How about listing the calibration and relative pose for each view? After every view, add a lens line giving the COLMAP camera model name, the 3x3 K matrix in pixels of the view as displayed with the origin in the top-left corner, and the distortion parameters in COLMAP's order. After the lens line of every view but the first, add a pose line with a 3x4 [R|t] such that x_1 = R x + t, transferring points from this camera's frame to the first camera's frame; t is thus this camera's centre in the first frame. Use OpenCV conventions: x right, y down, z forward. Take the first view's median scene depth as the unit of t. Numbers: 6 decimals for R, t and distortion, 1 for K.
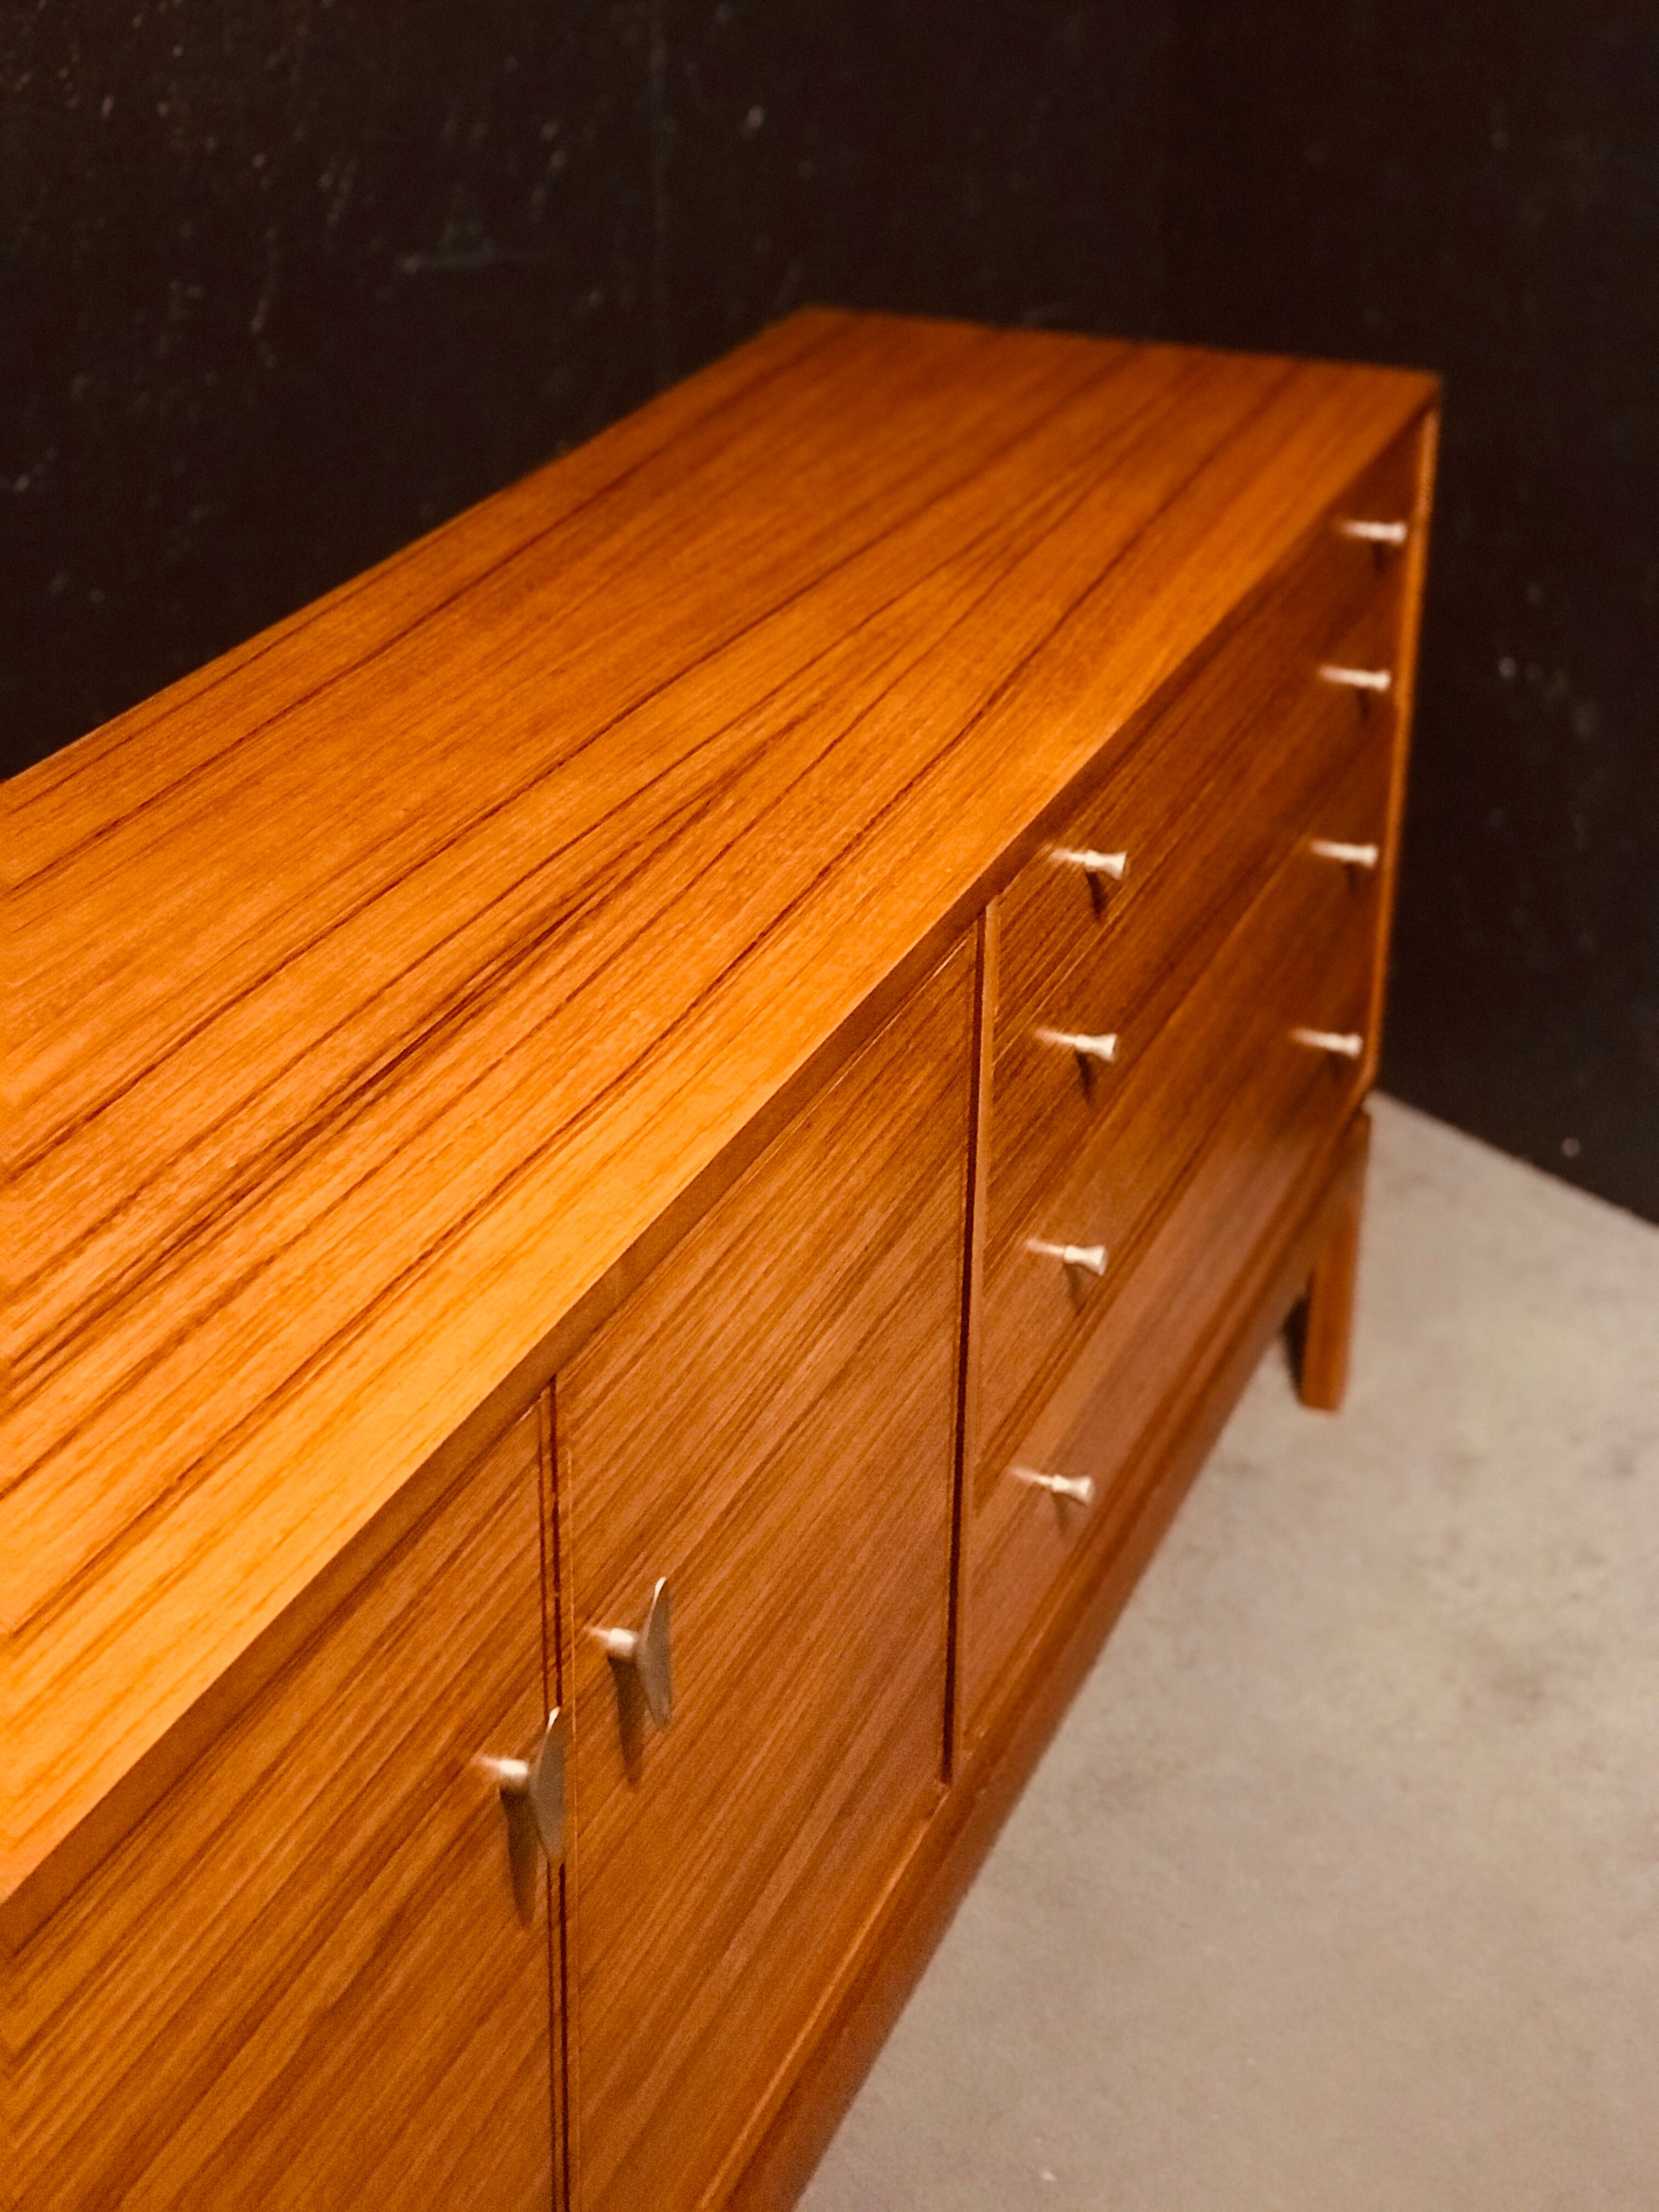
lens RADIAL K [[3454.7, 0, 831.4], [0, 3454.7, 1106.4], [0, 0, 1]] dist [0.078448, 0.000000]
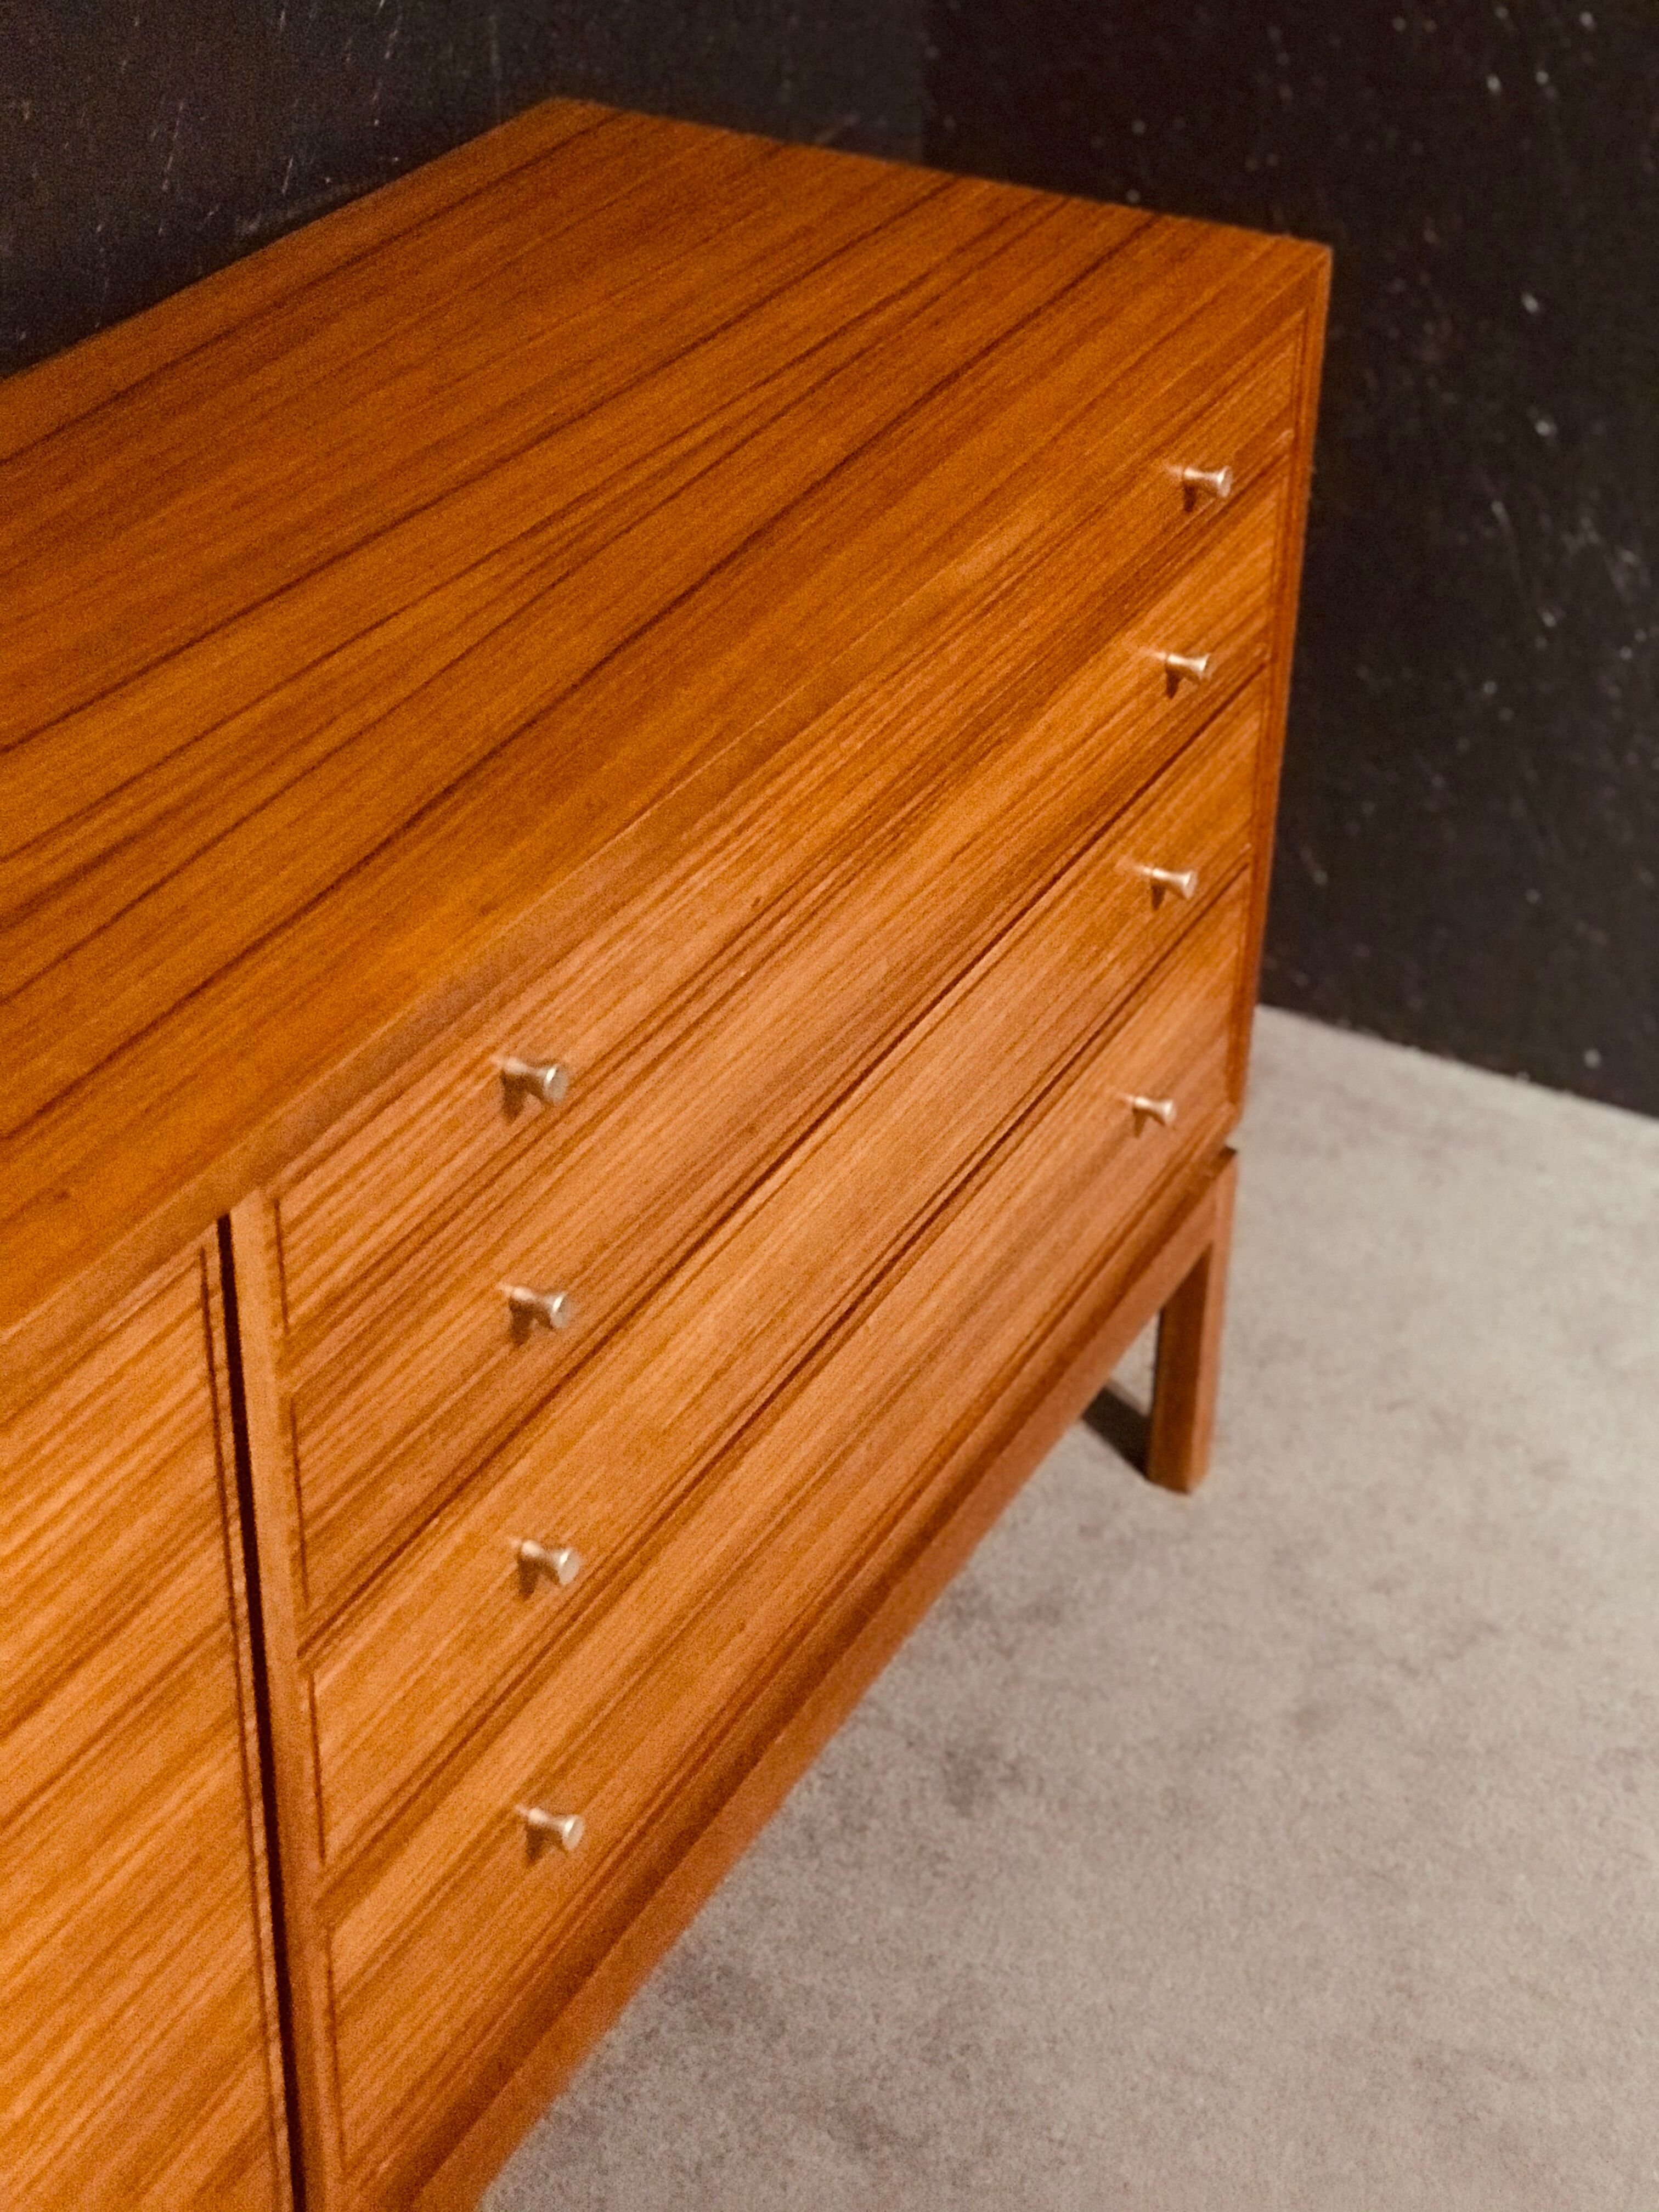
lens RADIAL K [[3454.7, 0, 837.6], [0, 3454.7, 1110.1], [0, 0, 1]] dist [0.078448, 0.000000]
pose [[0.992837, 0.066982, -0.098937, 0.238032], [-0.053757, 0.989955, 0.130762, -0.178782], [0.106701, -0.124507, 0.986465, 0.339132]]
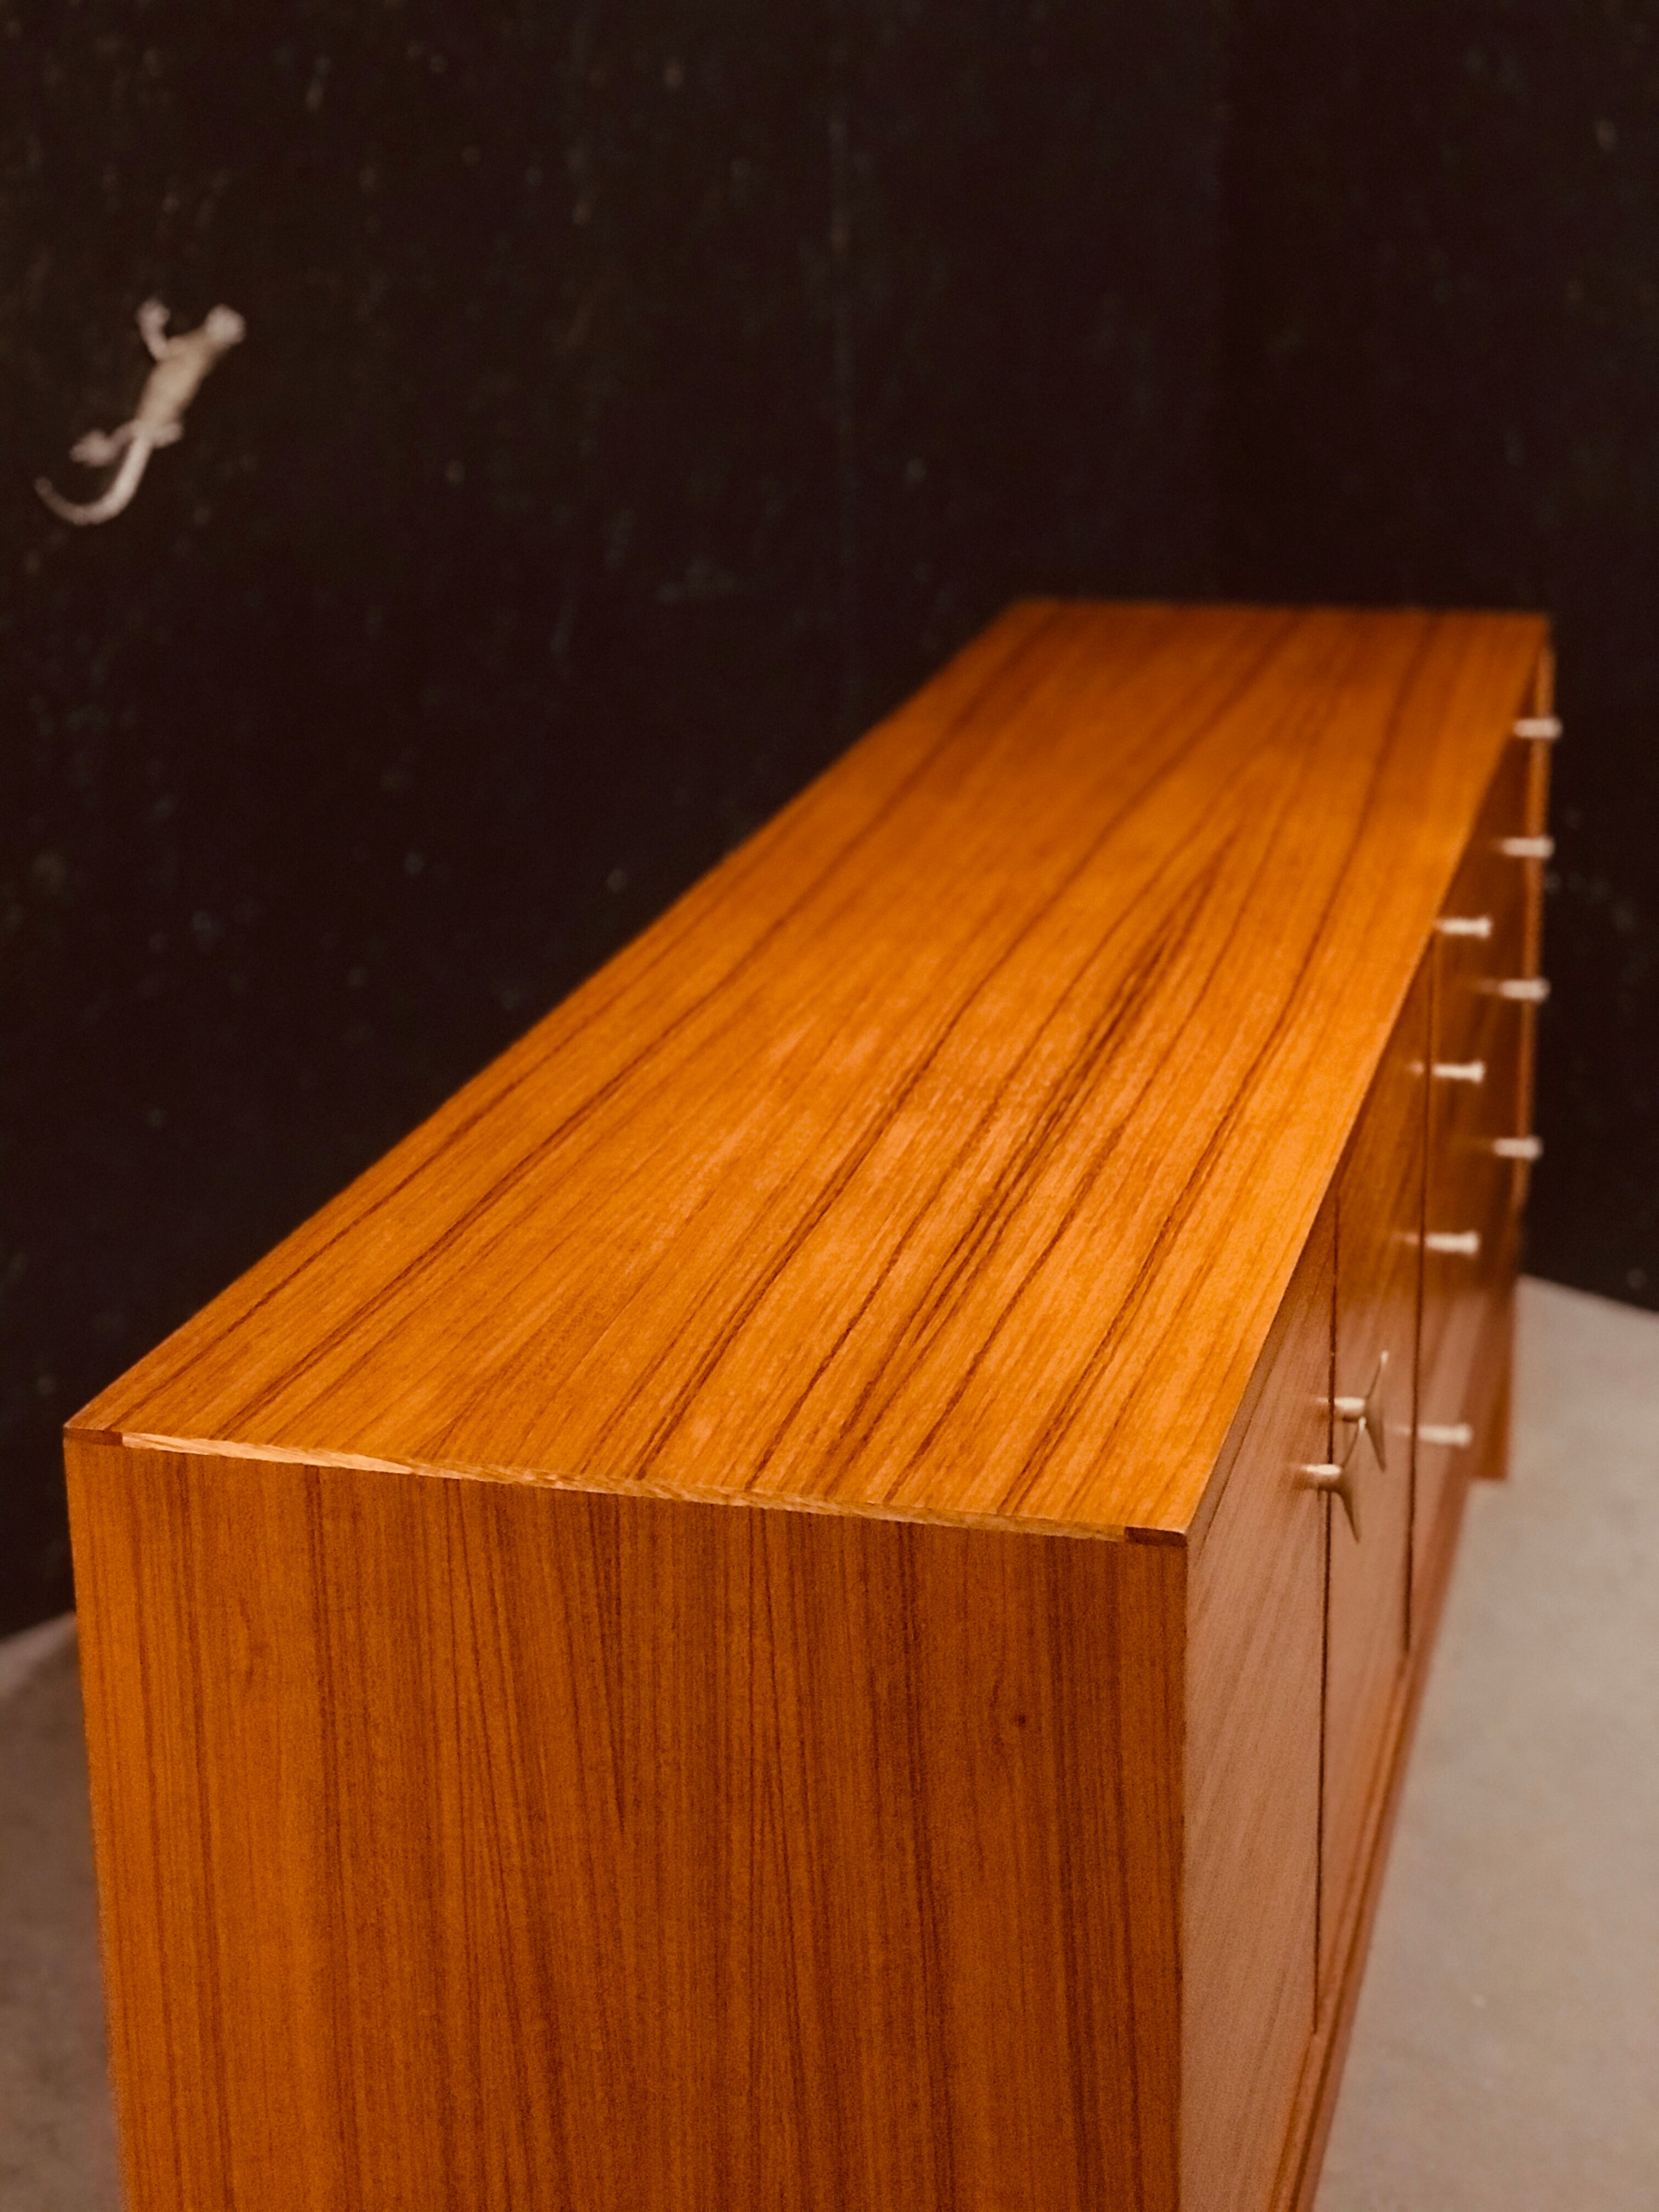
lens RADIAL K [[3454.7, 0, 836.7], [0, 3454.7, 1093.5], [0, 0, 1]] dist [0.078448, 0.000000]
pose [[0.993611, -0.064411, 0.092675, -0.324385], [0.076322, 0.988397, -0.131328, 0.165323], [-0.083141, 0.137562, 0.986998, -0.312183]]
